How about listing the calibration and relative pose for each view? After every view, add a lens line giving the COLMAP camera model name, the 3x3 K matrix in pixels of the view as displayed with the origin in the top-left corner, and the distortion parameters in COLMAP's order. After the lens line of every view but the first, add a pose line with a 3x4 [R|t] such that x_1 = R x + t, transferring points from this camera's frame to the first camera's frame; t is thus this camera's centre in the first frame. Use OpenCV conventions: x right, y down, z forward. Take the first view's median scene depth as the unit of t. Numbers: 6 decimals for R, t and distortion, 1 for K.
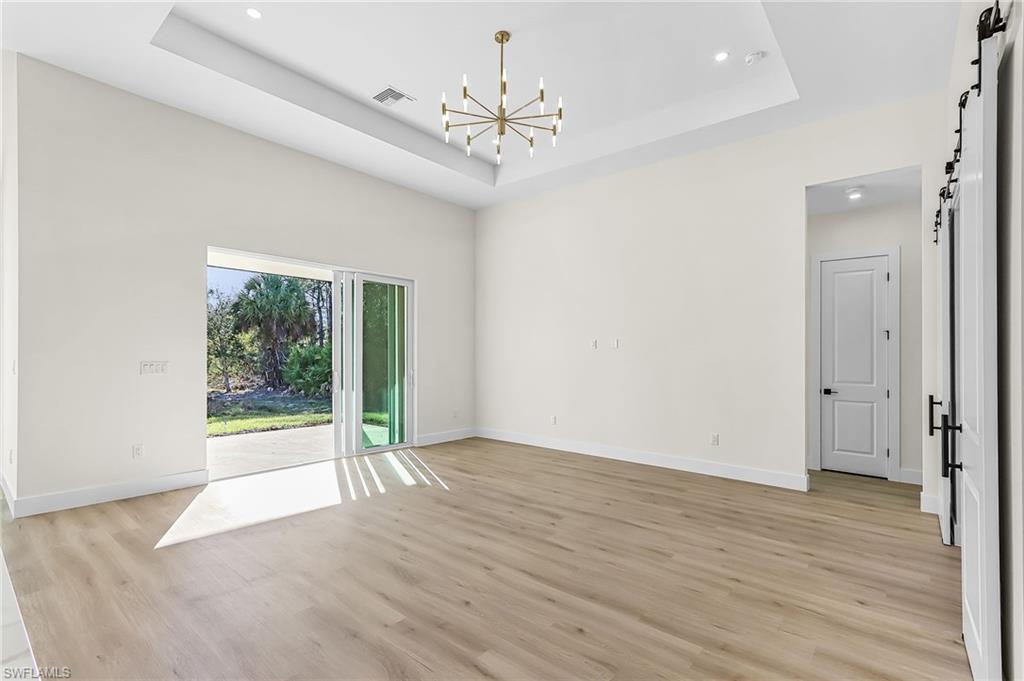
lens RADIAL K [[473.2, 0, 504.4], [0, 473.2, 365.8], [0, 0, 1]] dist [-0.000530, 0.000035]
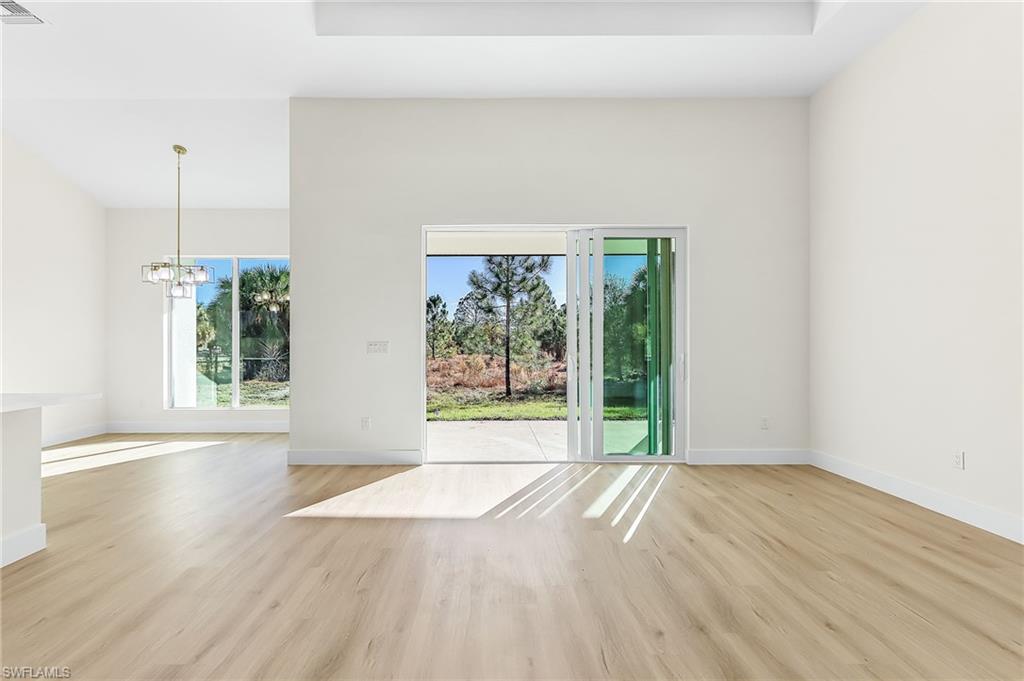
lens RADIAL K [[481.5, 0, 493.2], [0, 481.5, 343.5], [0, 0, 1]] dist [-0.000051, 0.000097]
pose [[0.648910, -0.013816, -0.760739, 0.226281], [-0.008636, 0.999637, -0.025522, 0.019288], [0.760816, 0.023131, 0.648555, 0.431029]]
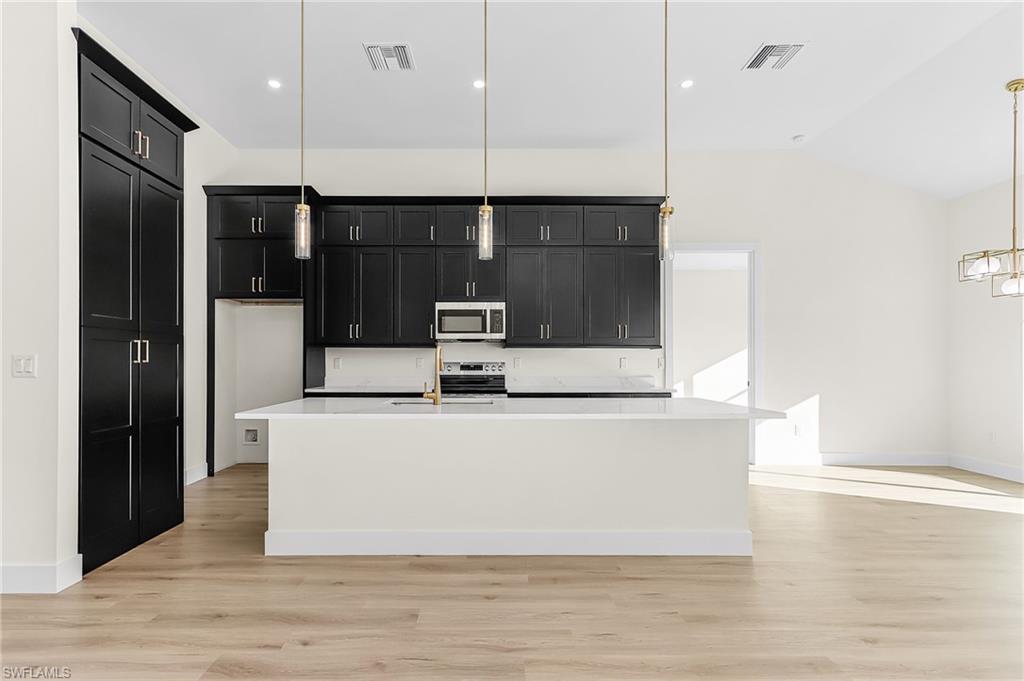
lens RADIAL K [[484.8, 0, 483.0], [0, 484.8, 358.6], [0, 0, 1]] dist [0.000046, 0.000299]
pose [[-0.763992, -0.016801, -0.645007, 0.090789], [-0.027258, 0.999609, 0.006249, 0.013996], [0.644650, 0.022356, -0.764151, 0.634230]]
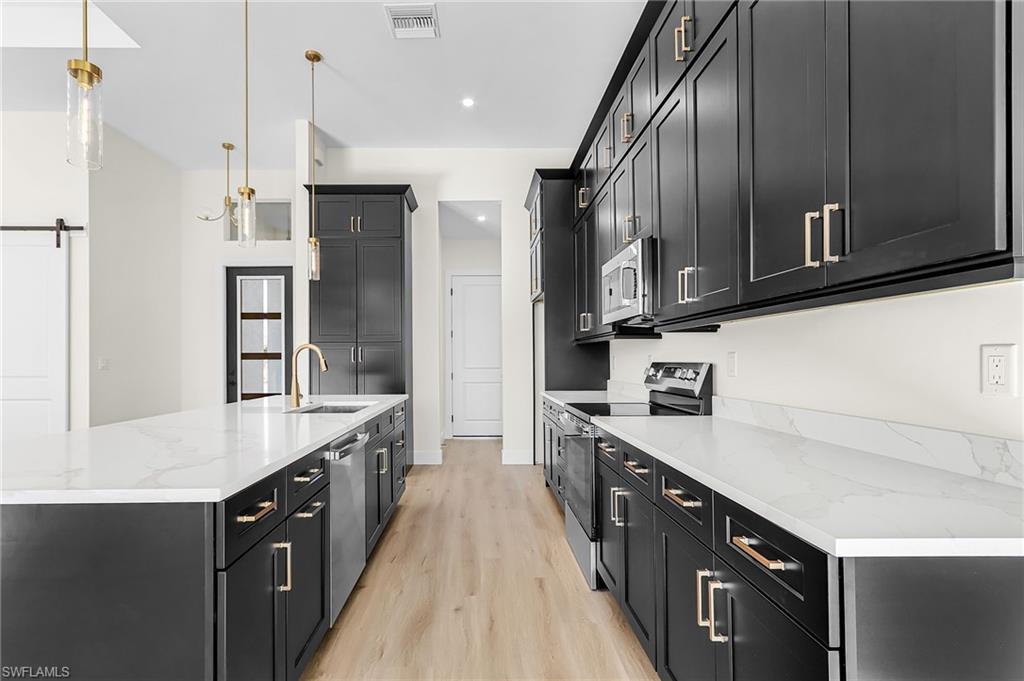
lens RADIAL K [[490.6, 0, 478.3], [0, 490.6, 352.7], [0, 0, 1]] dist [0.001151, 0.000234]
pose [[-0.646979, 0.000419, 0.762508, -0.895935], [0.015324, 0.999805, 0.012453, 0.007696], [-0.762354, 0.019741, -0.646859, 0.331151]]
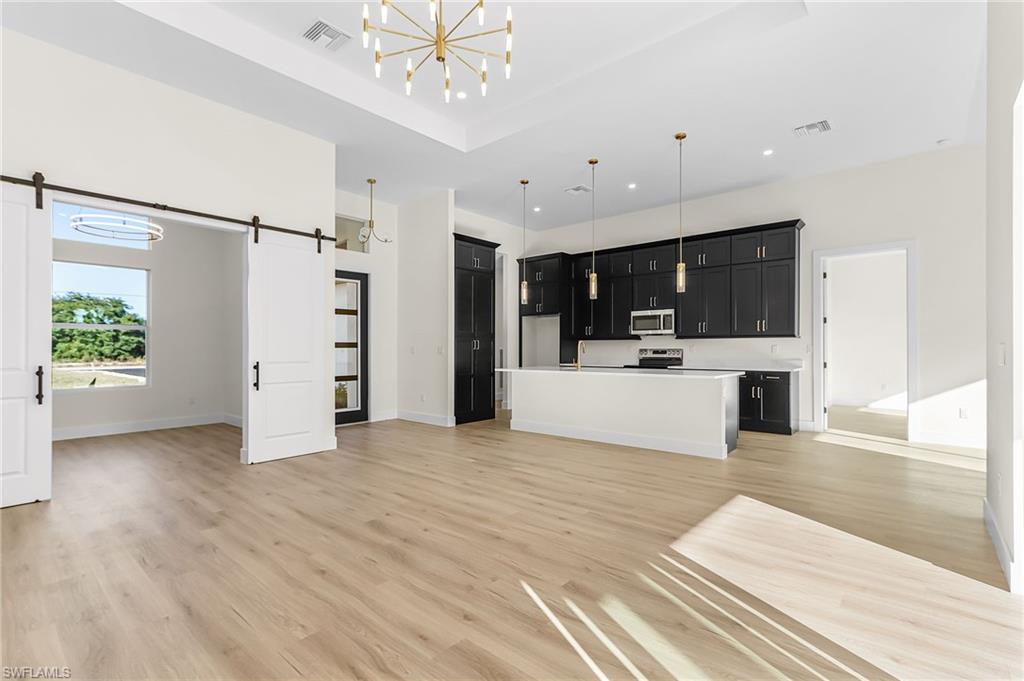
lens RADIAL K [[475.6, 0, 508.5], [0, 475.6, 340.3], [0, 0, 1]] dist [0.002255, 0.000447]
pose [[-0.999823, -0.009698, 0.016146, -0.105054], [-0.009542, 0.999908, 0.009688, -0.010160], [-0.016239, 0.009532, -0.999823, 1.415055]]
